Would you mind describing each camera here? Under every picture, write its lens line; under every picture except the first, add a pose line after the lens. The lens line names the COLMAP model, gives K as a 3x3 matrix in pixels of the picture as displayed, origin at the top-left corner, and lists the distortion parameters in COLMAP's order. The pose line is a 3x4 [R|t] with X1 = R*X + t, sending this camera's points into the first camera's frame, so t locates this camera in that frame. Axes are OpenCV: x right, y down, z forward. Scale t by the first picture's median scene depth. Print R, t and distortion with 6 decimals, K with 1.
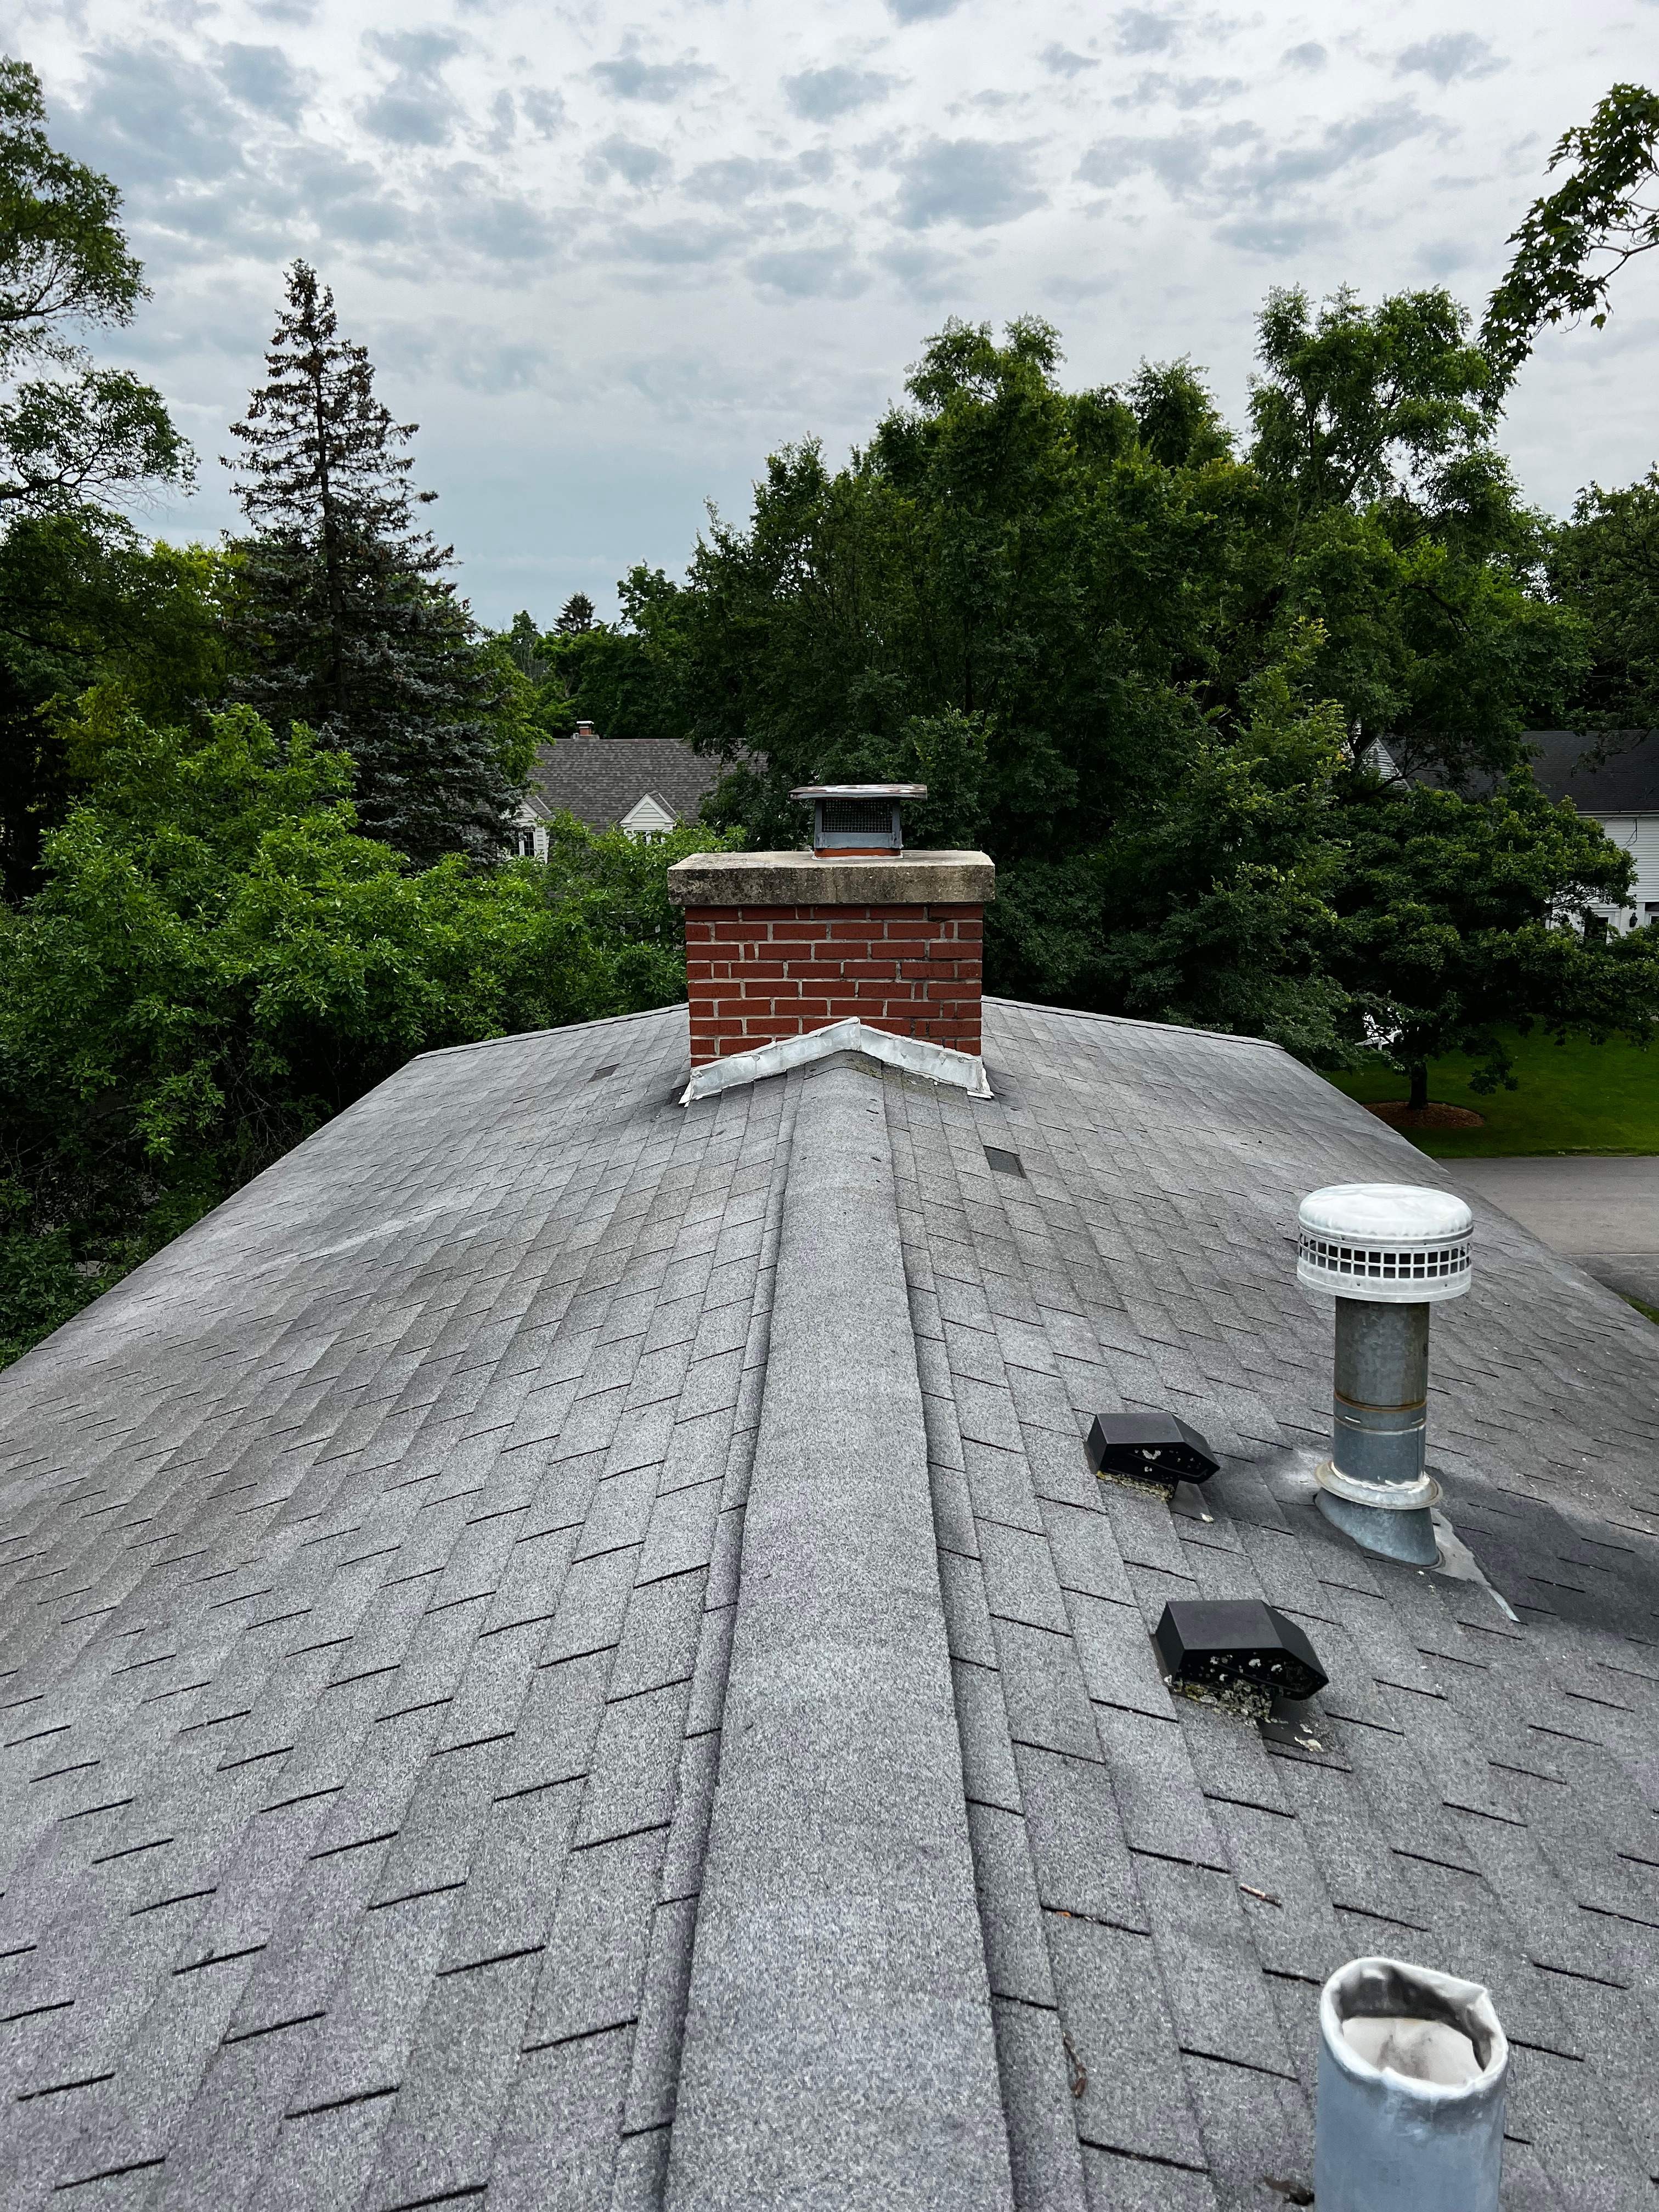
lens RADIAL K [[1690.8, 0, 829.5], [0, 1690.8, 1106.0], [0, 0, 1]] dist [0.018073, -0.014875]
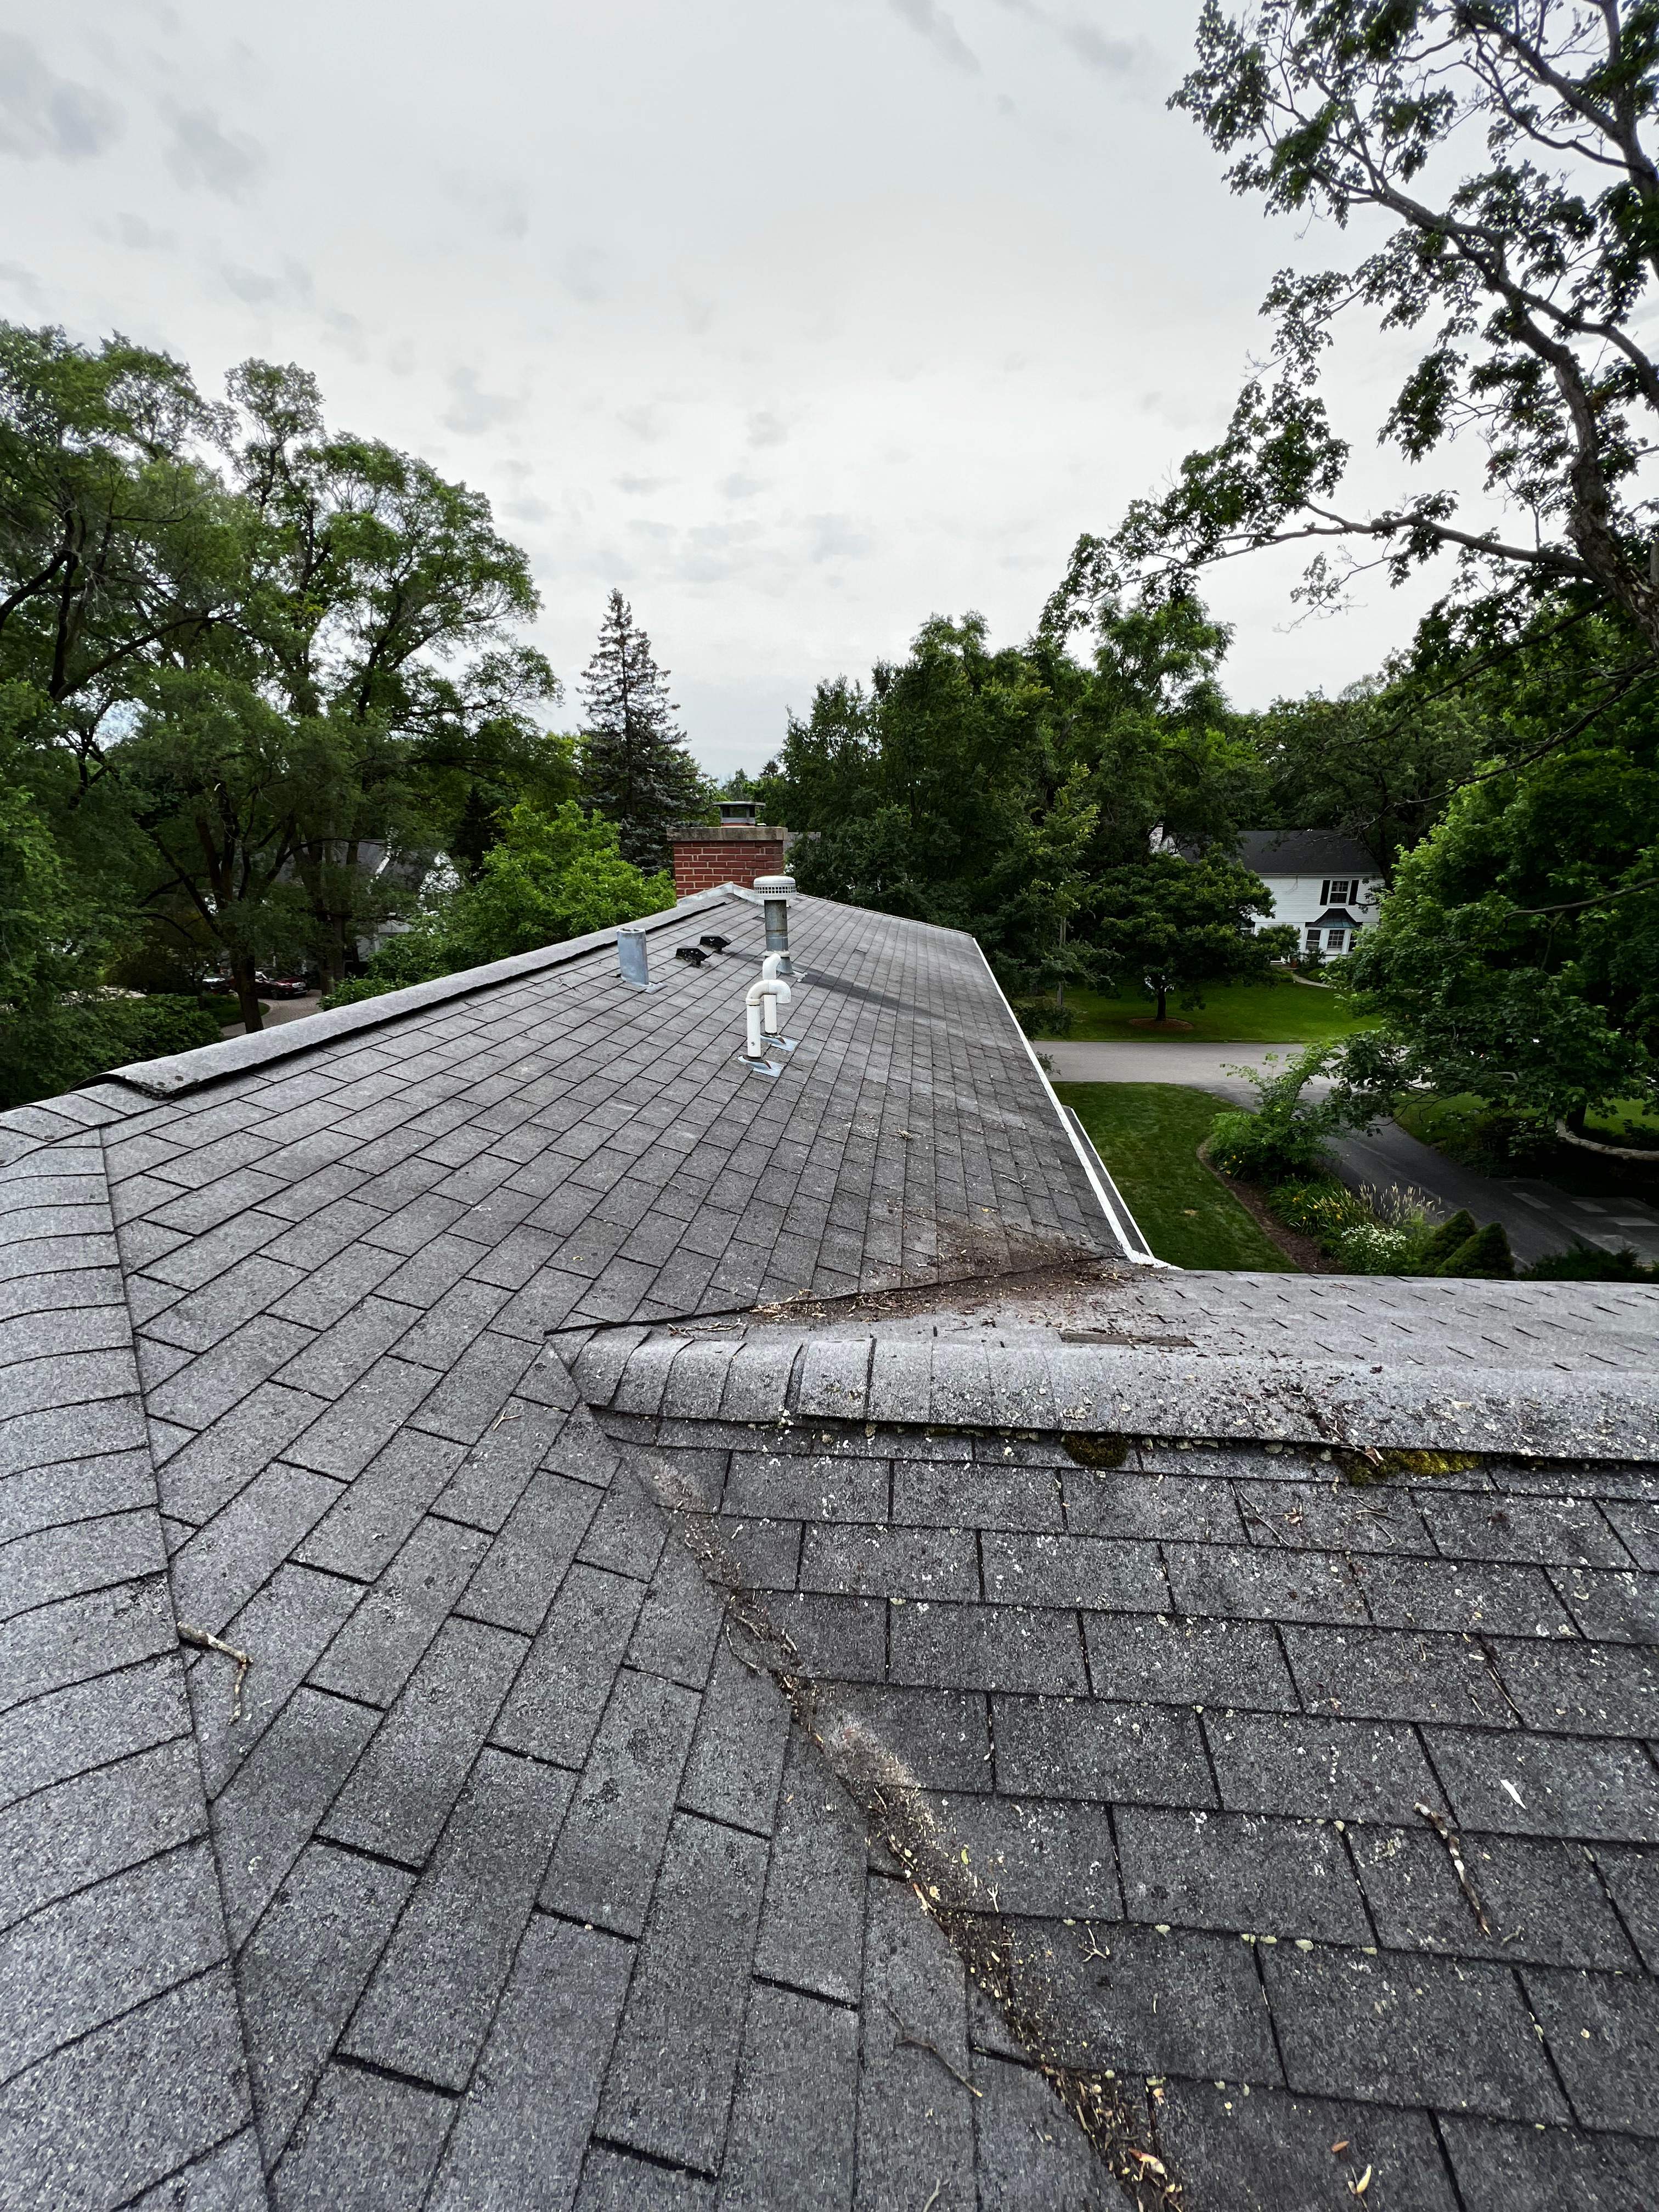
lens RADIAL K [[900.4, 0, 829.5], [0, 900.4, 1106.0], [0, 0, 1]] dist [-0.002366, 0.000576]
pose [[0.995873, 0.030944, -0.085316, 0.056041], [-0.024774, 0.997064, 0.072461, 0.036961], [0.087308, -0.070049, 0.993716, -0.094485]]
